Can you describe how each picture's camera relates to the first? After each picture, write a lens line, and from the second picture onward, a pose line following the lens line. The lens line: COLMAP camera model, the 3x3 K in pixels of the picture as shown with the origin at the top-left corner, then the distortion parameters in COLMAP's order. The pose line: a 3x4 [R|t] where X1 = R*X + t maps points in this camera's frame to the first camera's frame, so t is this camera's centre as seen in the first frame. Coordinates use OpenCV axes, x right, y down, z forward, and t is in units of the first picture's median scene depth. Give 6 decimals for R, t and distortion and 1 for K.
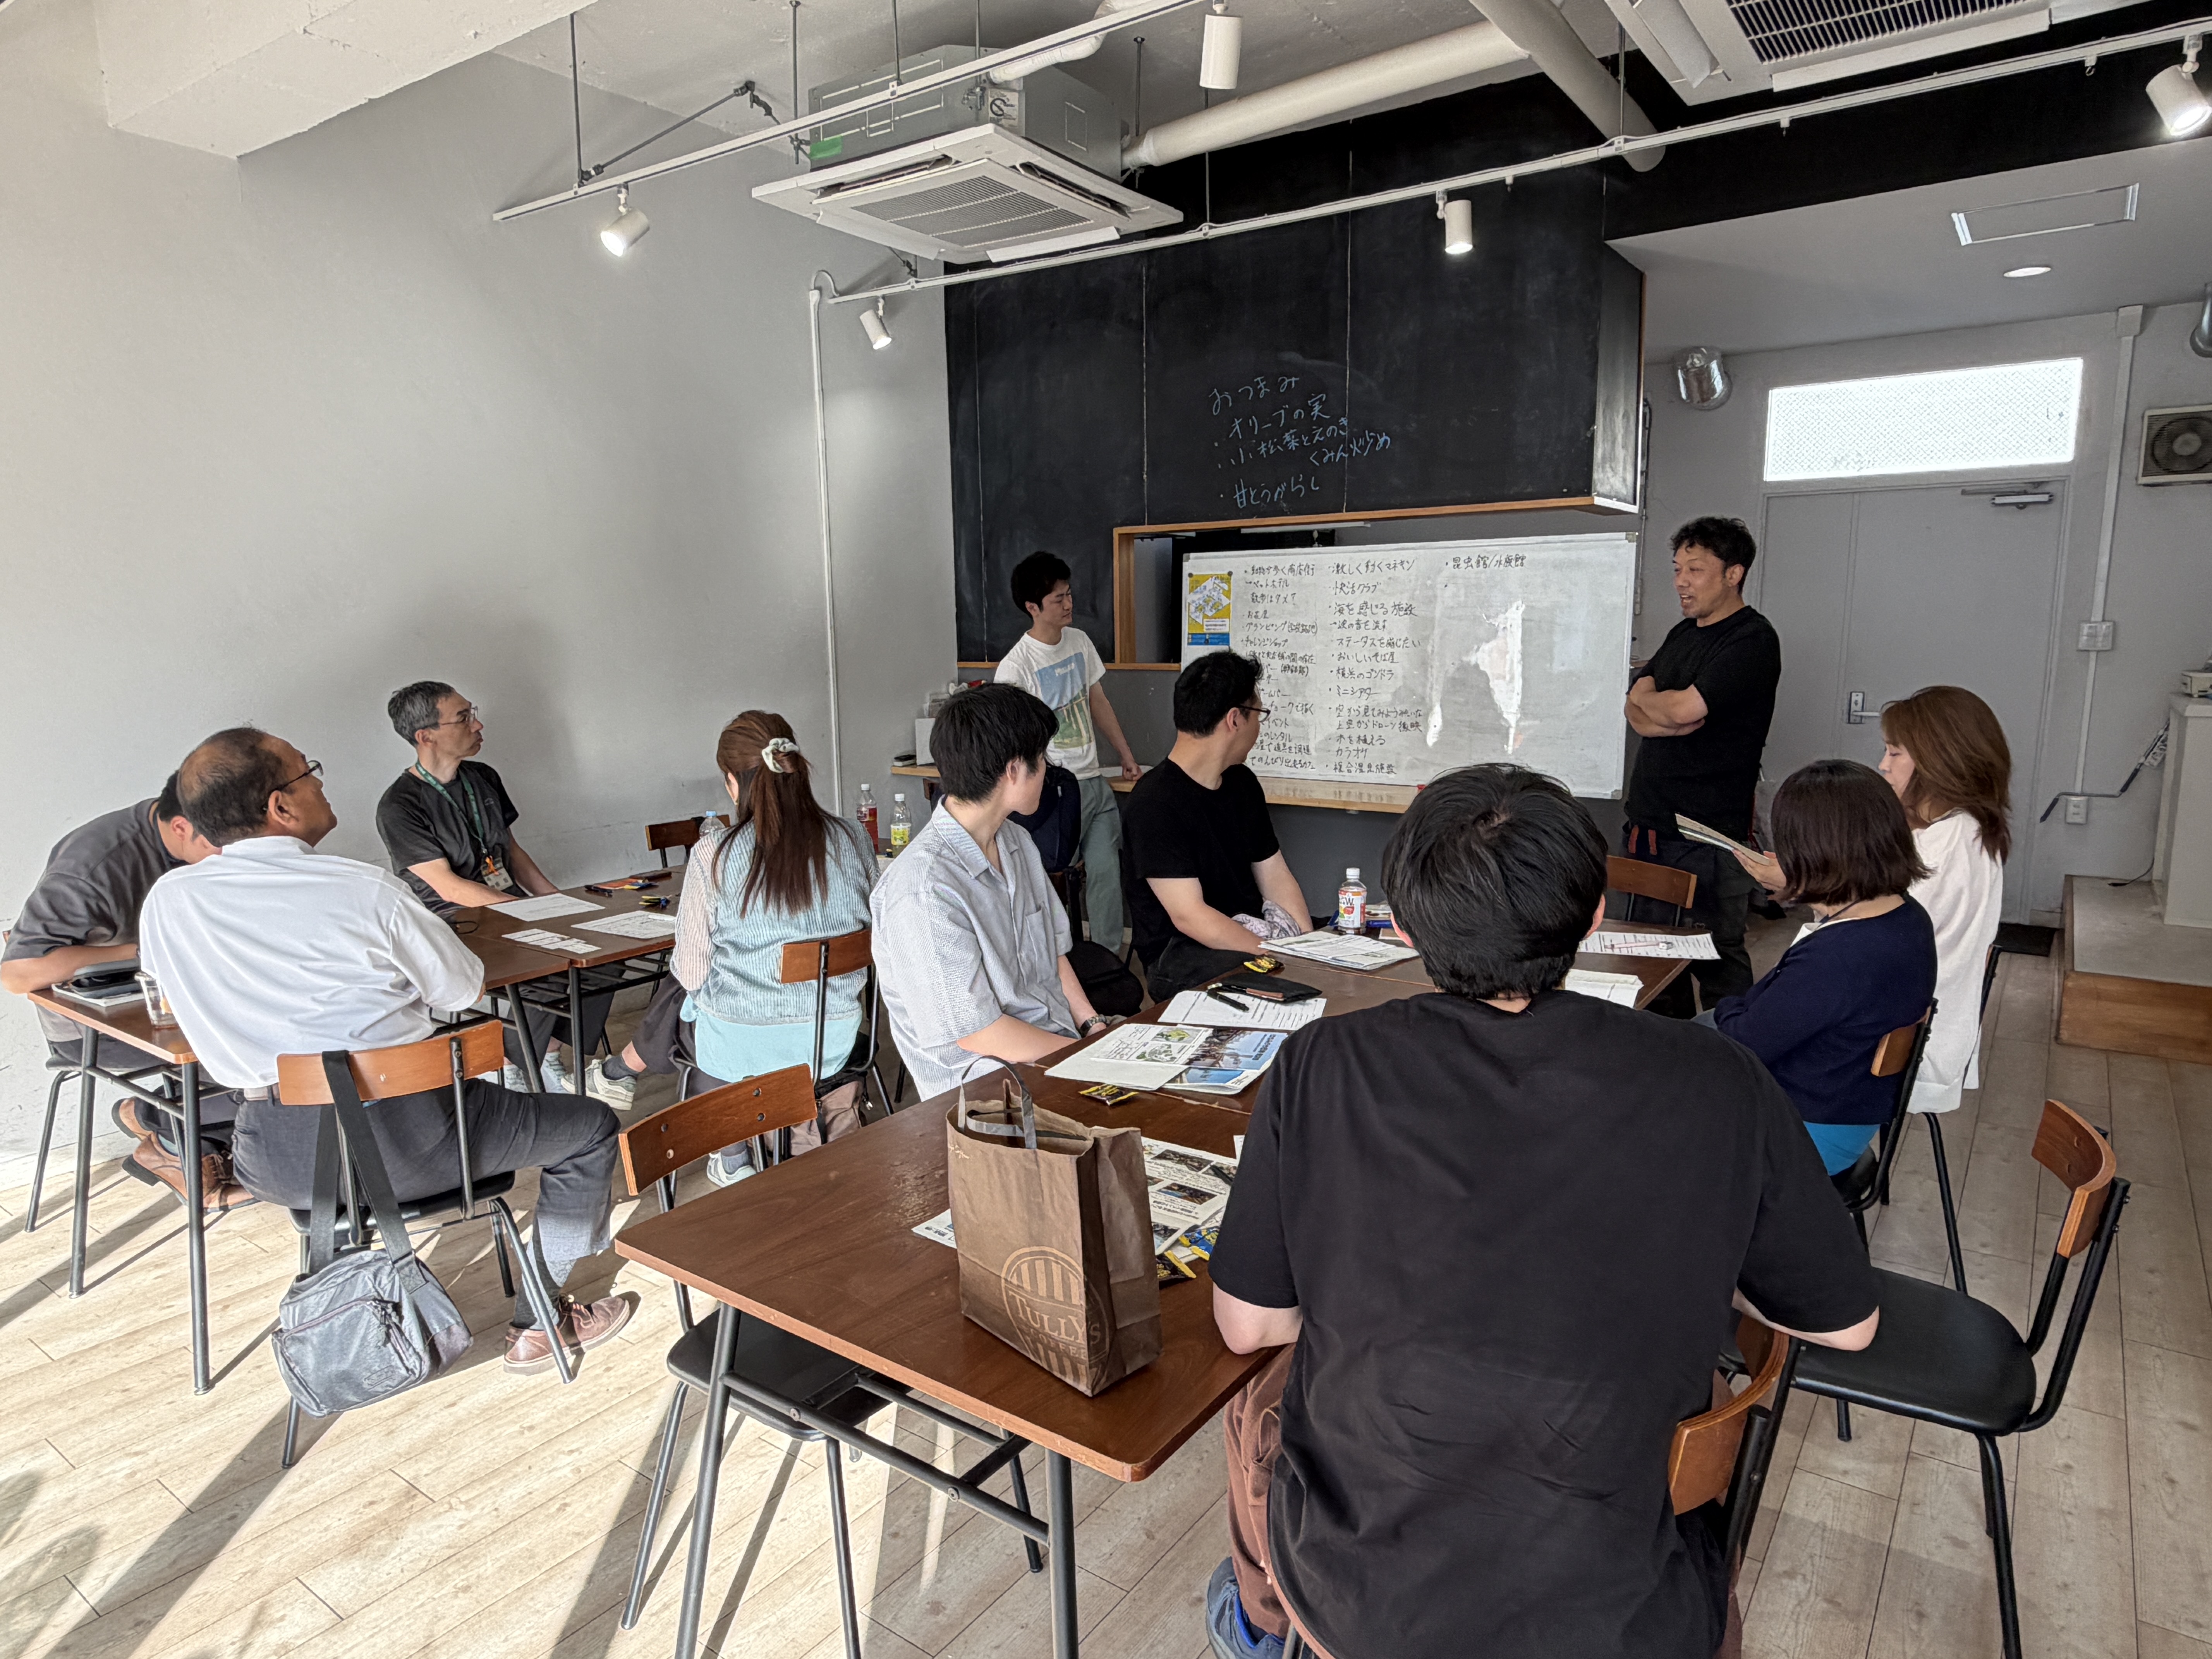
lens RADIAL K [[1340.2, 0, 1106.4], [0, 1340.2, 831.0], [0, 0, 1]] dist [-0.001586, -0.000104]
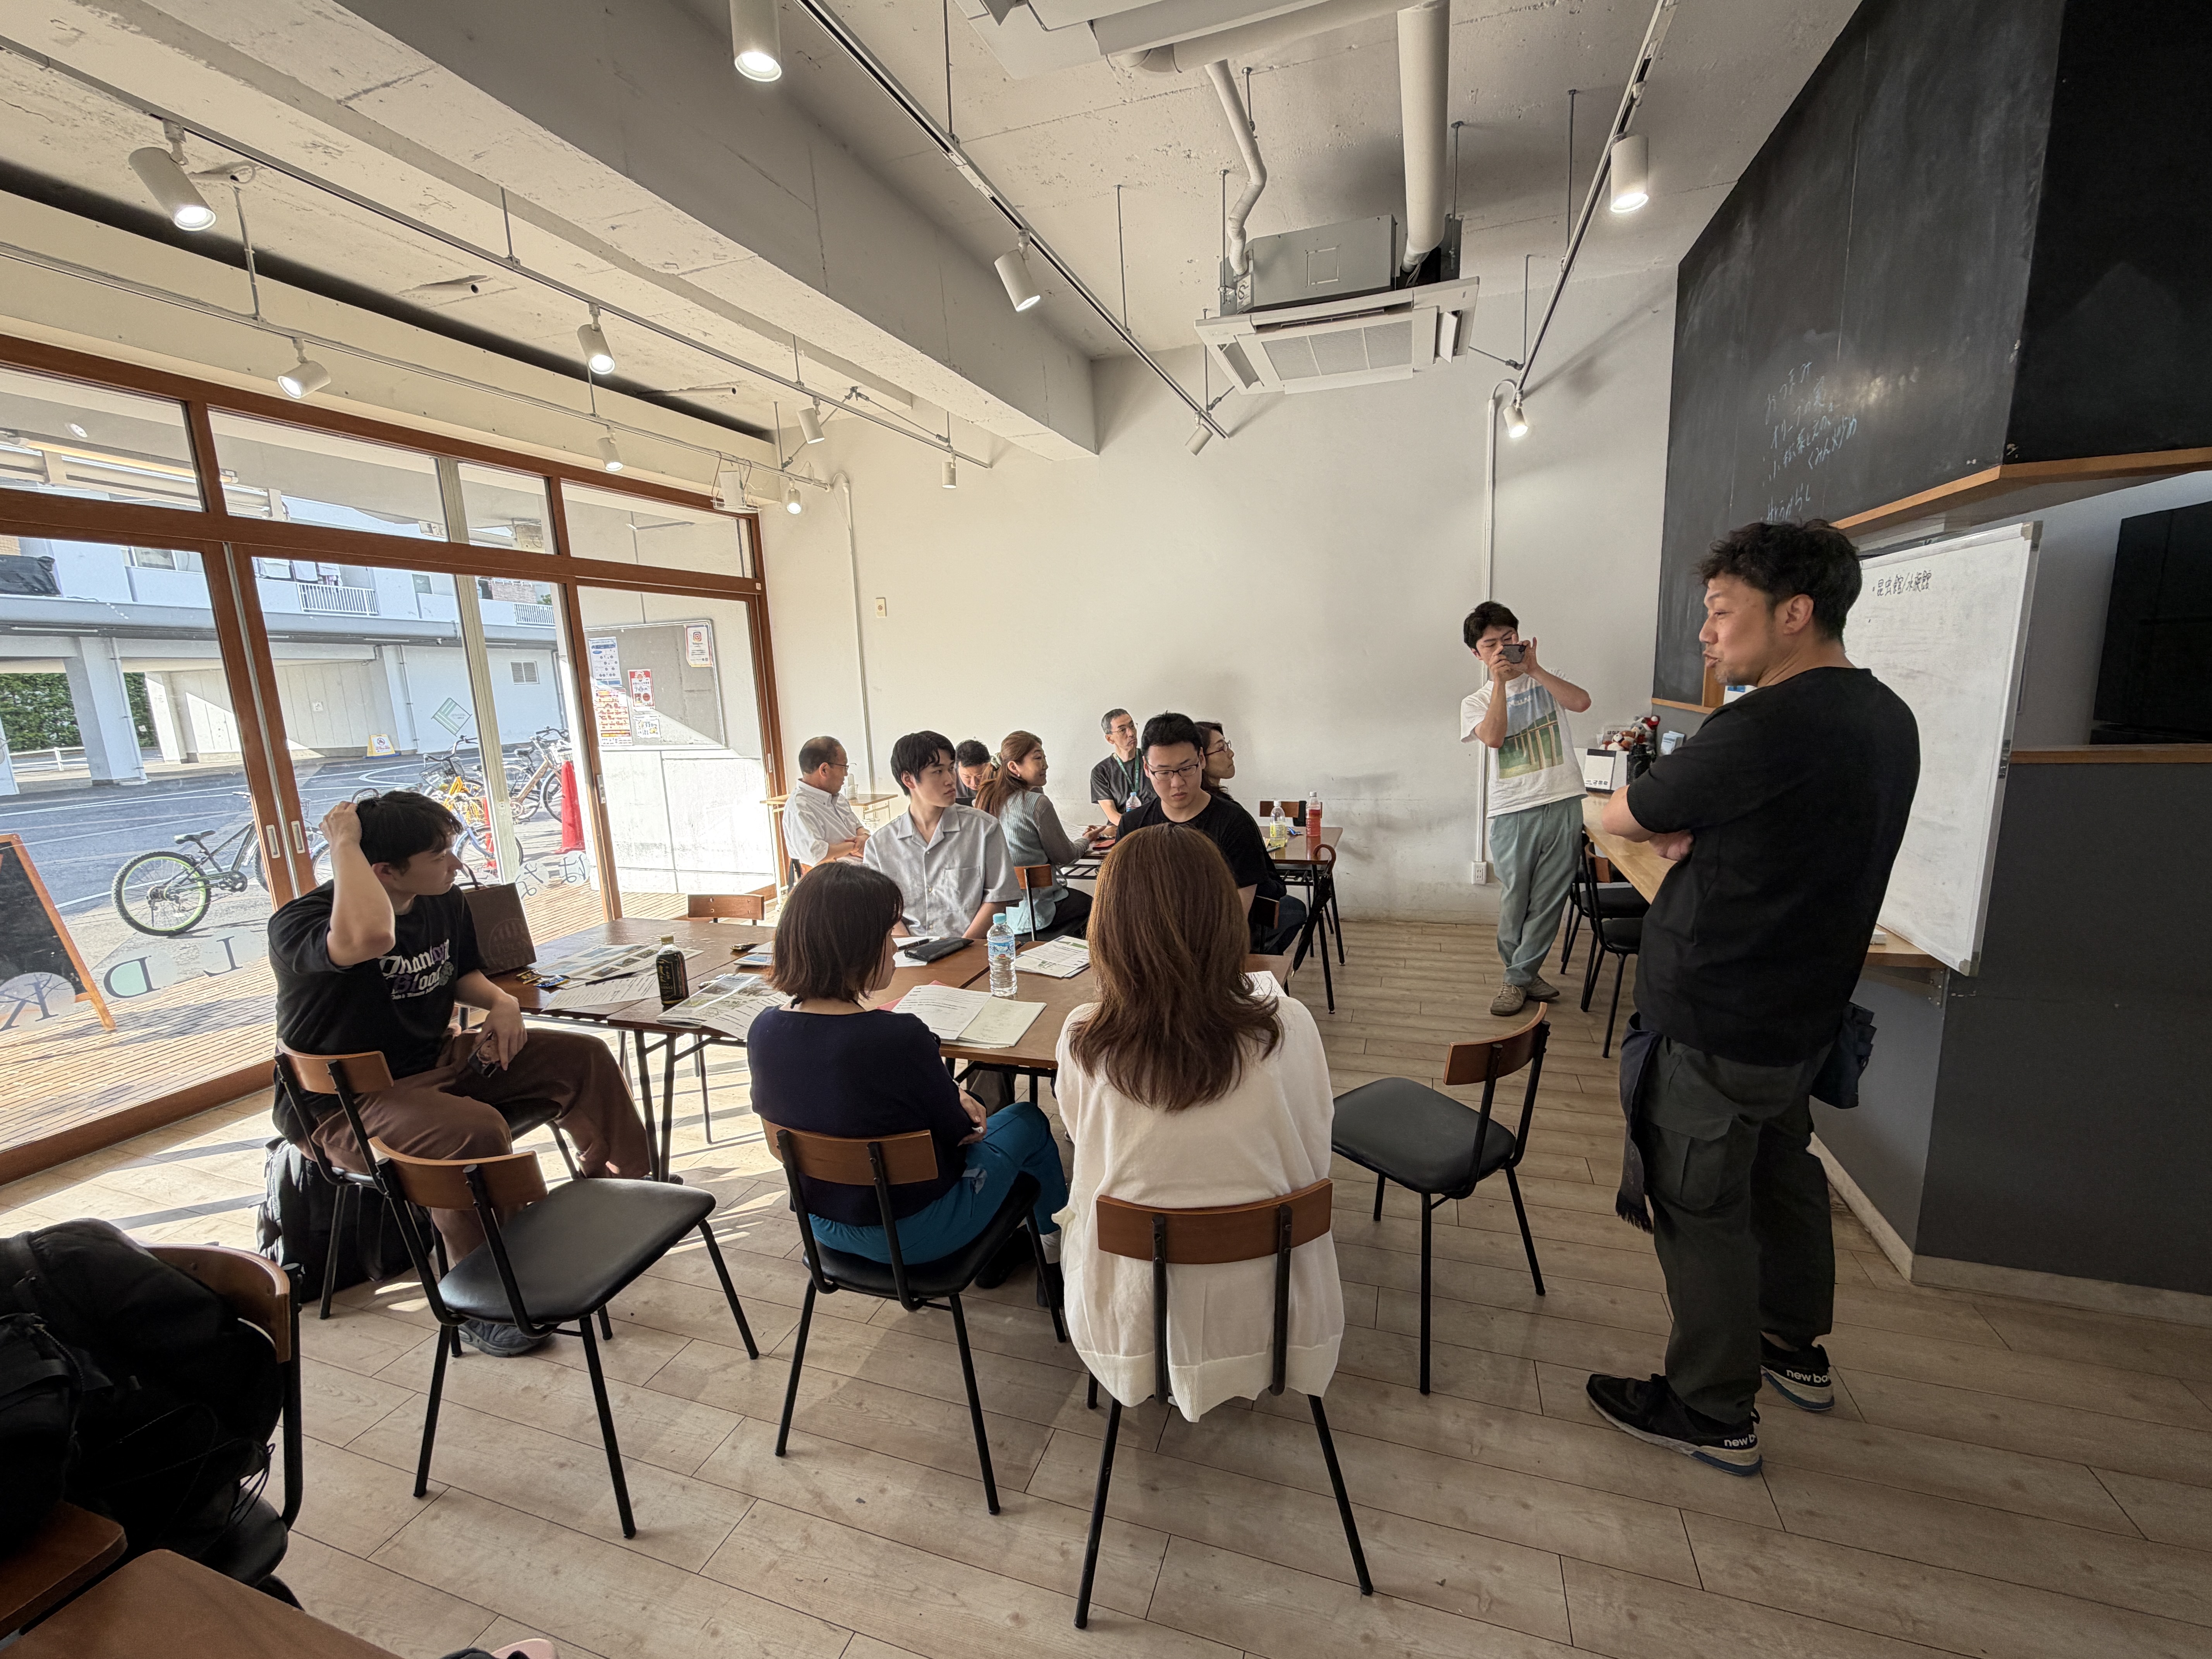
lens RADIAL K [[897.7, 0, 1109.5], [0, 897.7, 828.7], [0, 0, 1]] dist [0.001003, 0.000089]
pose [[0.278794, 0.167894, -0.945561, 0.769235], [-0.110860, 0.983644, 0.141969, -0.122371], [0.953931, 0.065245, 0.292847, 0.605977]]
